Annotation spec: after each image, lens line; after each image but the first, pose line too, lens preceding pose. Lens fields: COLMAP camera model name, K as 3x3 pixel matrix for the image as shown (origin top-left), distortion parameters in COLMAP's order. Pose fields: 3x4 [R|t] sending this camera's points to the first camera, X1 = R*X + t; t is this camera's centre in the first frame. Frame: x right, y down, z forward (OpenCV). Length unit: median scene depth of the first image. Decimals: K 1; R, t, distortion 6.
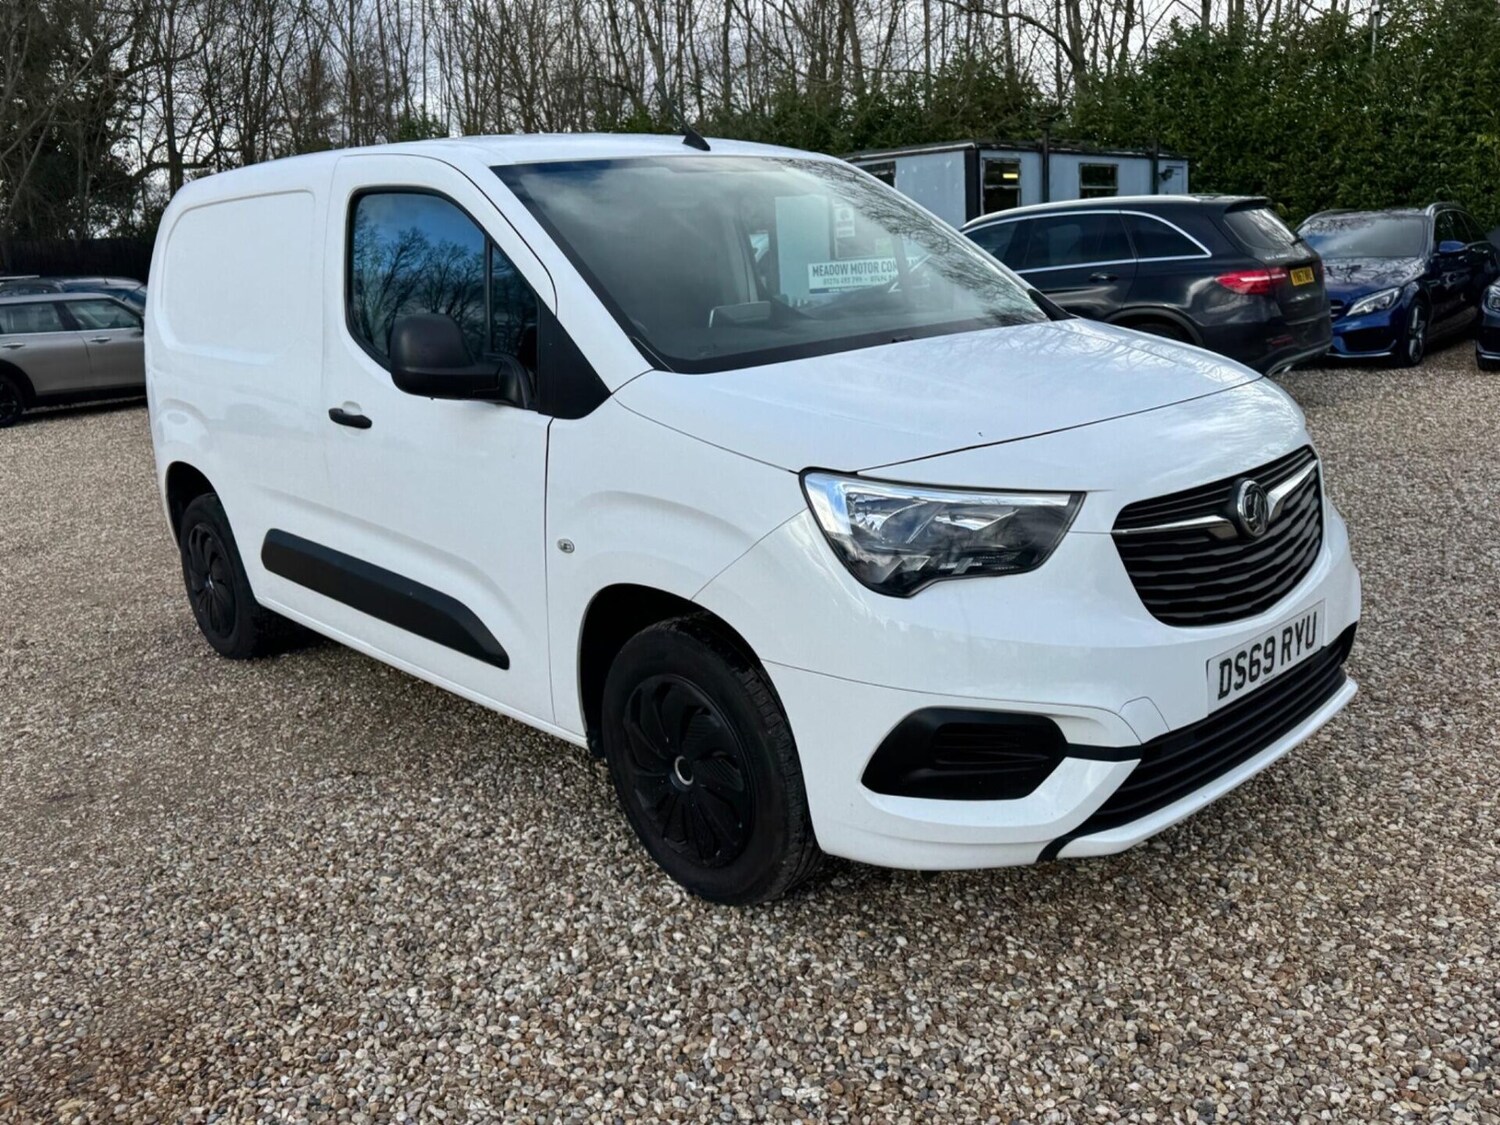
lens RADIAL K [[1225.8, 0, 749.2], [0, 1225.8, 550.2], [0, 0, 1]] dist [0.102550, -0.202809]
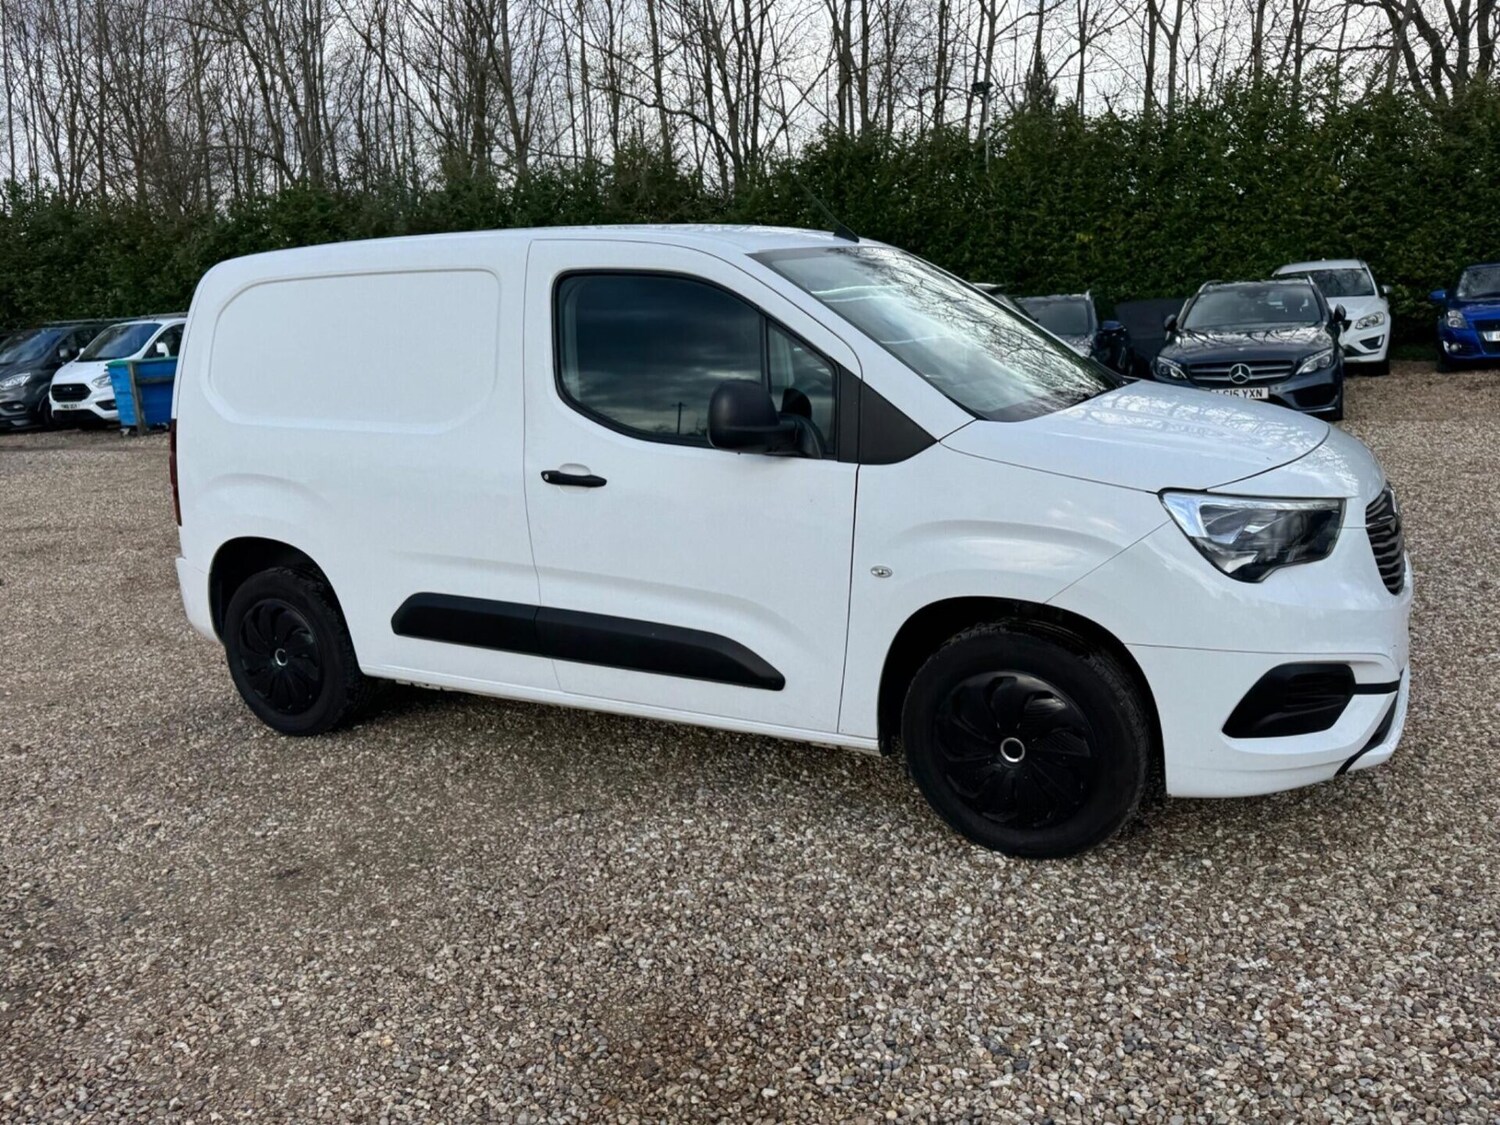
lens RADIAL K [[1221.5, 0, 746.4], [0, 1221.5, 546.6], [0, 0, 1]] dist [0.054491, -0.079146]
pose [[0.950308, -0.053532, 0.306673, -0.667303], [0.072220, 0.996139, -0.049907, 0.022346], [-0.302818, 0.069575, 0.950506, -0.075789]]
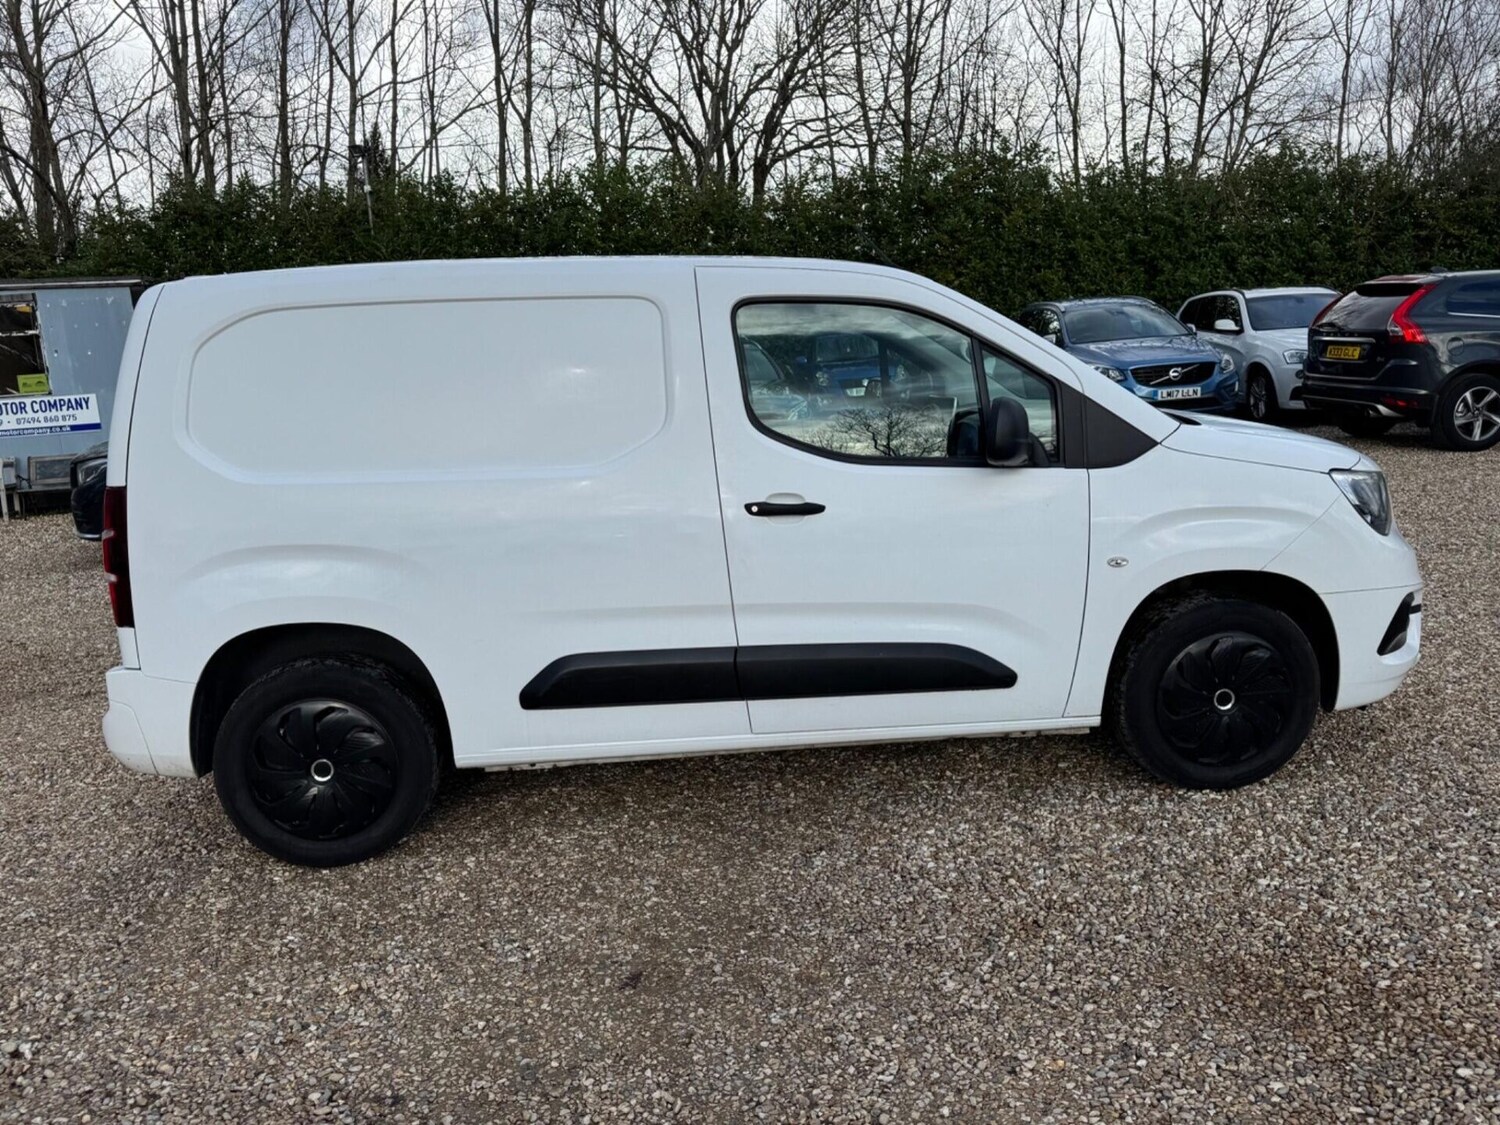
lens RADIAL K [[1215.0, 0, 741.8], [0, 1215.0, 567.3], [0, 0, 1]] dist [0.069999, -0.110795]
pose [[0.624962, -0.121799, 0.771095, -1.508002], [0.201801, 0.979387, -0.008857, -0.072723], [-0.754121, 0.161143, 0.636658, 0.495537]]
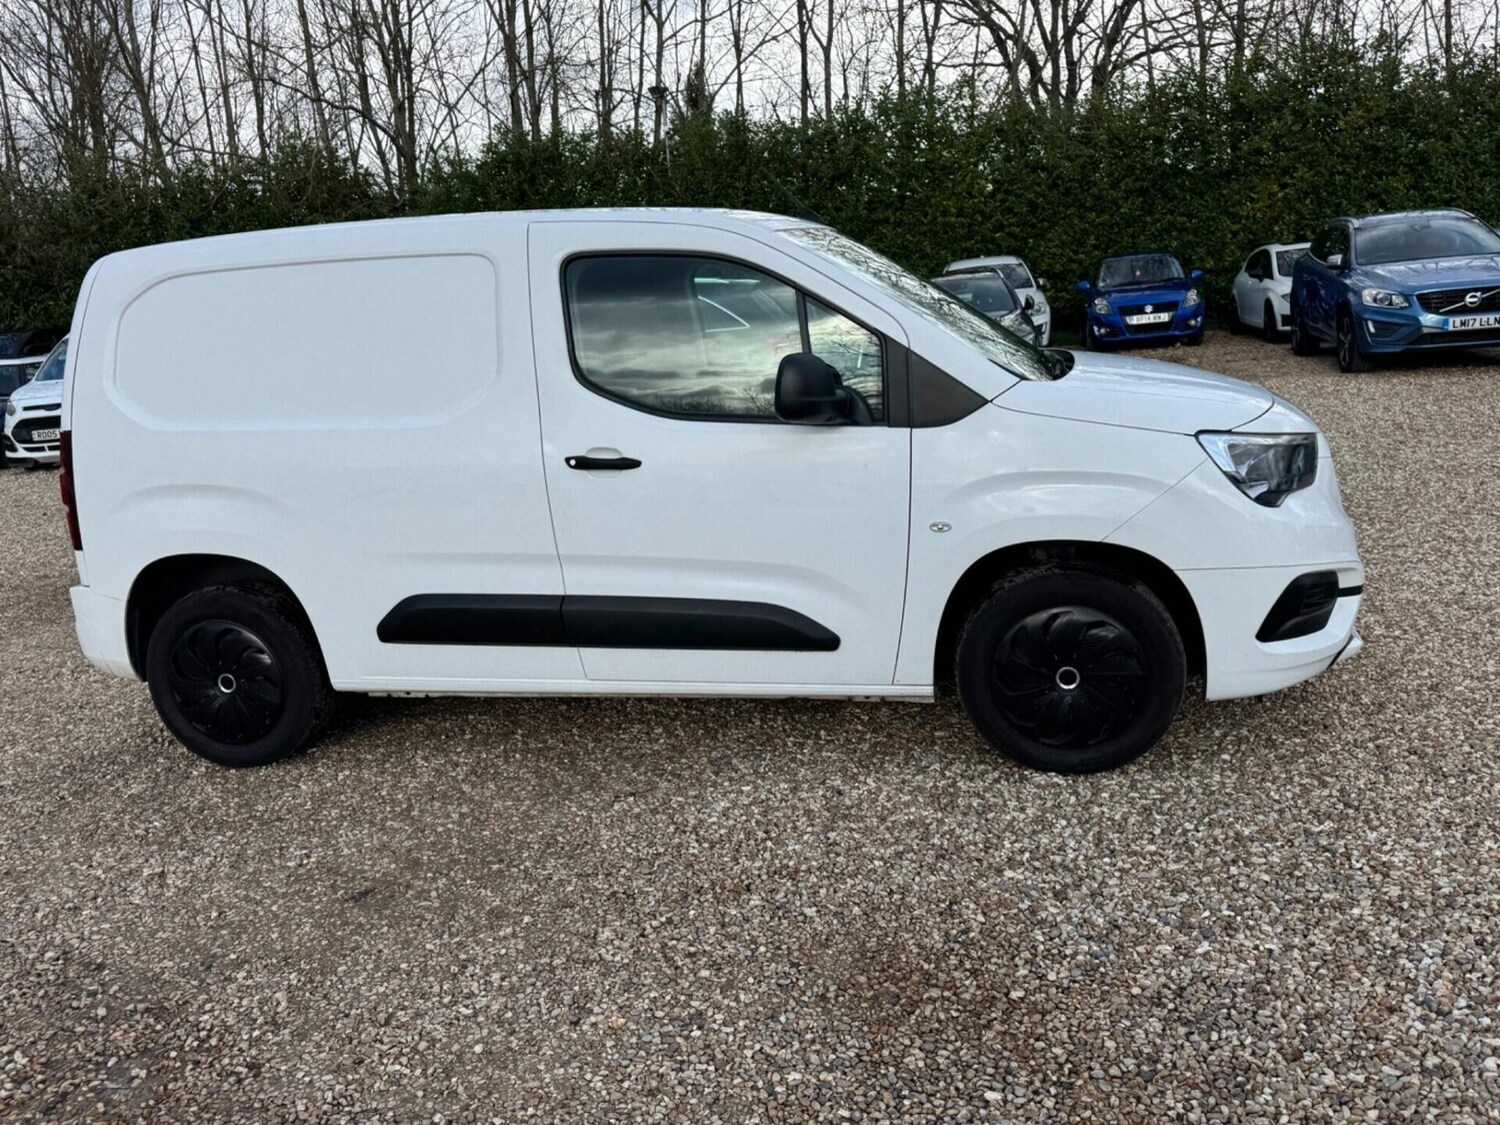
lens RADIAL K [[1215.0, 0, 741.8], [0, 1215.0, 567.3], [0, 0, 1]] dist [0.069999, -0.110795]
pose [[0.823920, -0.131335, 0.551278, -1.071332], [0.161098, 0.986922, -0.005649, 0.011926], [-0.543327, 0.093464, 0.834303, 0.078784]]
